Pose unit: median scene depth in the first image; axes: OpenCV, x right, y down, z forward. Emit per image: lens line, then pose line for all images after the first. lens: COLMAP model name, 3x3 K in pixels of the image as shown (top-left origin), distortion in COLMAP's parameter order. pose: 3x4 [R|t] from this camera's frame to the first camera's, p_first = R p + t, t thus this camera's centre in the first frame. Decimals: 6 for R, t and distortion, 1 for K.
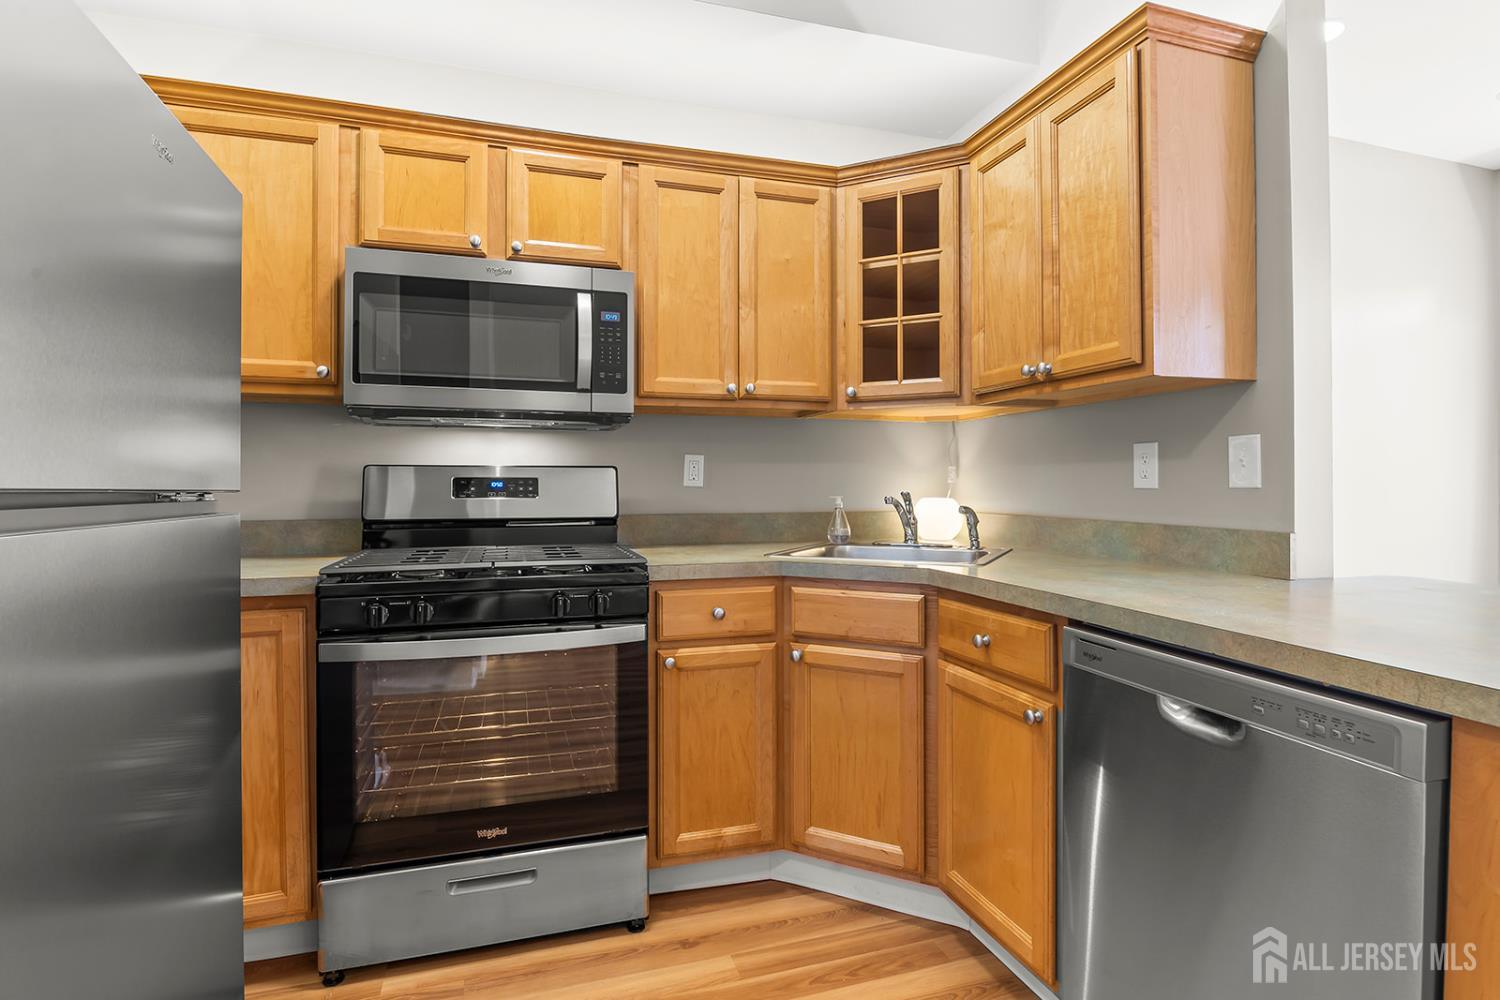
lens RADIAL K [[749.7, 0, 744.2], [0, 749.7, 484.7], [0, 0, 1]] dist [-0.001008, -0.006322]
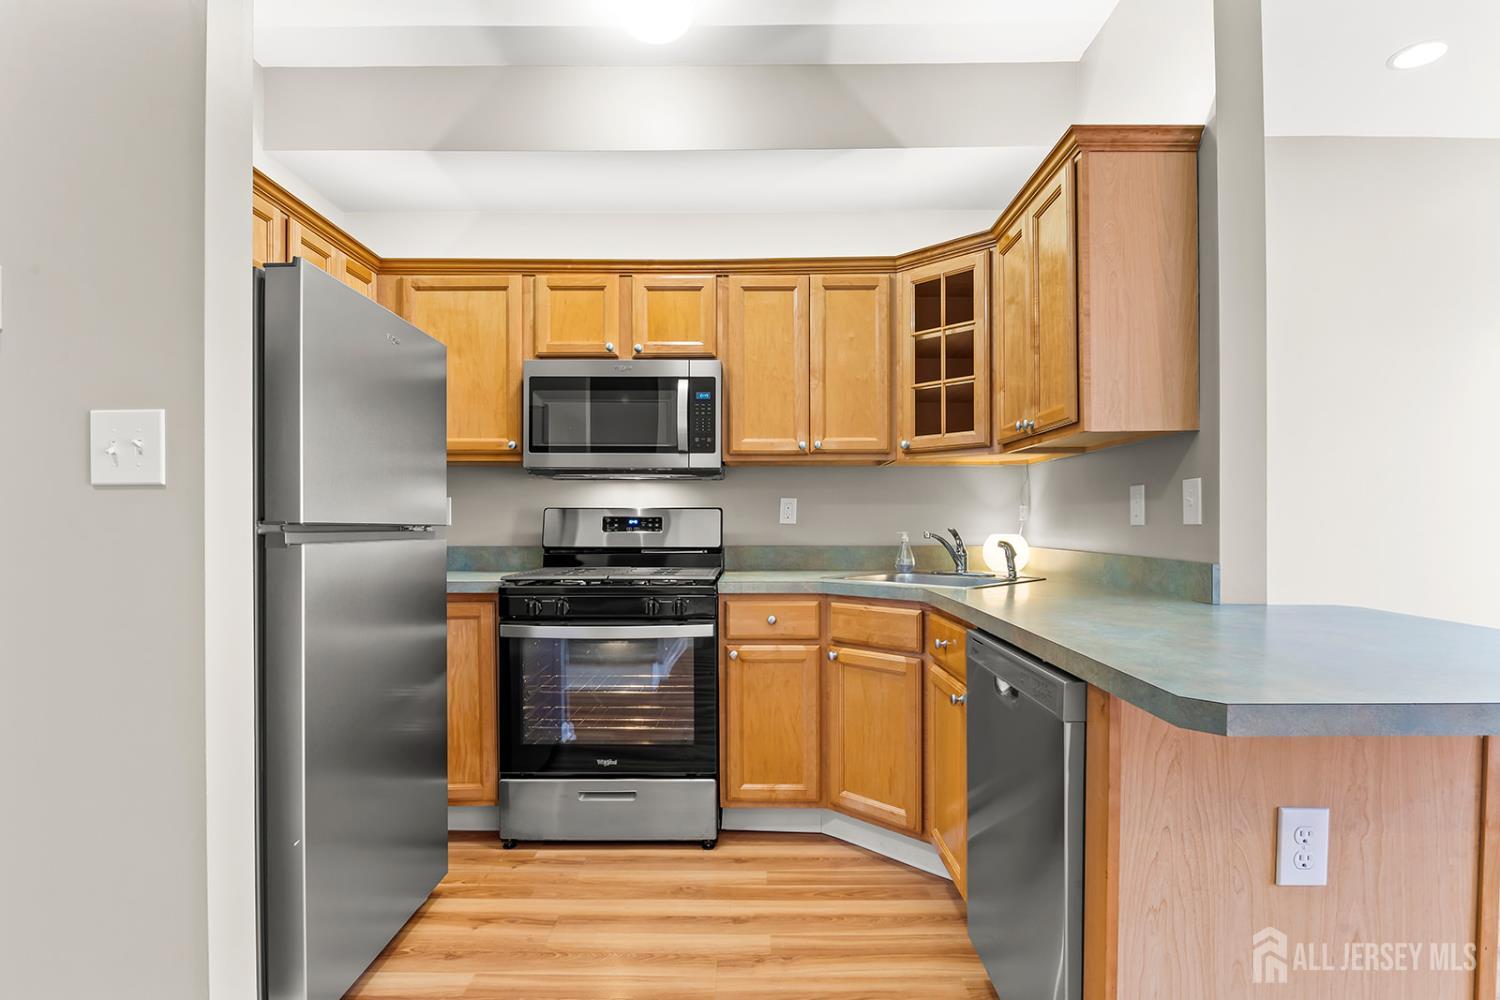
lens RADIAL K [[749.7, 0, 746.7], [0, 749.7, 531.7], [0, 0, 1]] dist [-0.001008, -0.006322]
pose [[0.951805, 0.004573, -0.306671, 0.326824], [-0.001163, 0.999935, 0.011302, 0.002389], [0.306703, -0.010400, 0.951748, -0.262153]]
